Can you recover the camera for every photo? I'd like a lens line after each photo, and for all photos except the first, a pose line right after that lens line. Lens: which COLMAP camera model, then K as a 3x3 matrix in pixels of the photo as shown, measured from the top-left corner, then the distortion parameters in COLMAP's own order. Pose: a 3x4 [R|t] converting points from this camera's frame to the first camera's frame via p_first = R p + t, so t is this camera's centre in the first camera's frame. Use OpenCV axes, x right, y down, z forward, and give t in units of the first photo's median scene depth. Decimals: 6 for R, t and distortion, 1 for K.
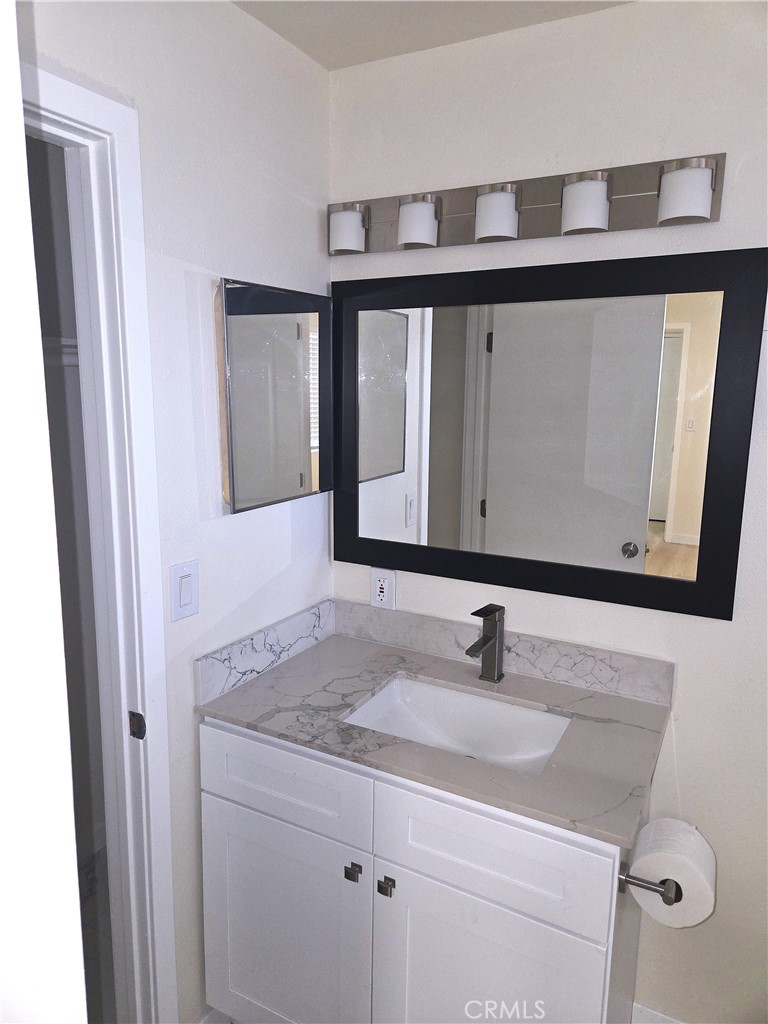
lens RADIAL K [[694.8, 0, 389.1], [0, 694.8, 540.4], [0, 0, 1]] dist [0.054951, -0.000936]
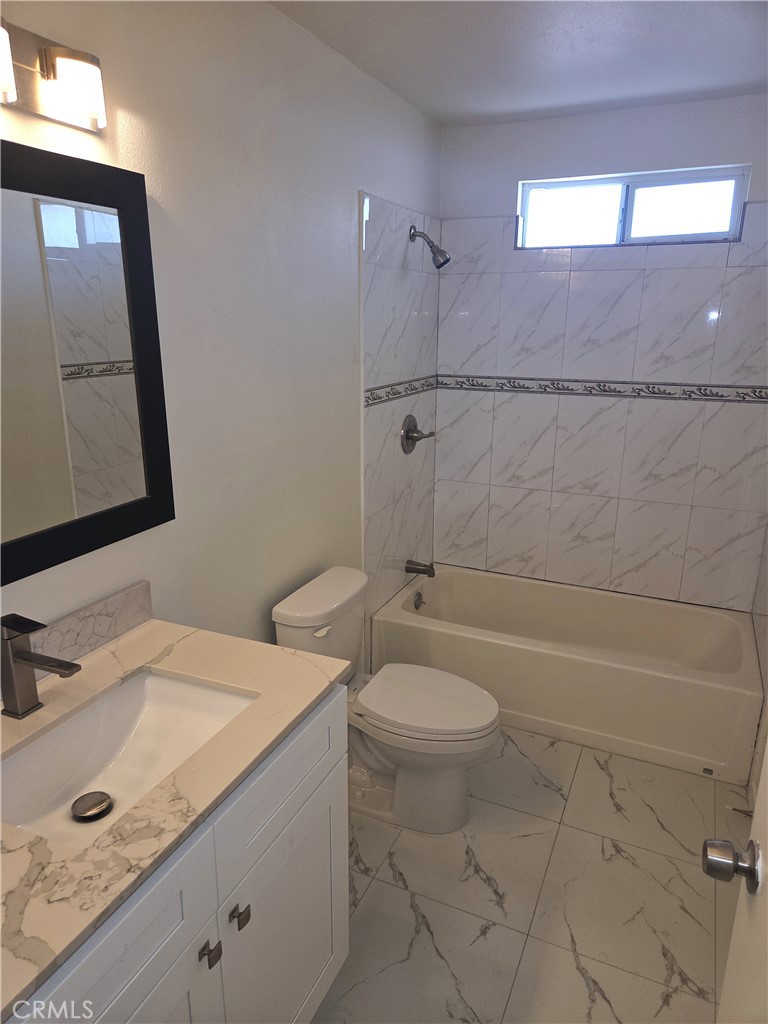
lens RADIAL K [[694.8, 0, 389.1], [0, 694.8, 540.4], [0, 0, 1]] dist [0.054951, -0.000936]
pose [[-0.087847, -0.333577, 0.938621, -0.629797], [0.206682, 0.915655, 0.344759, -0.174828], [-0.974456, 0.224282, -0.011493, 0.680116]]
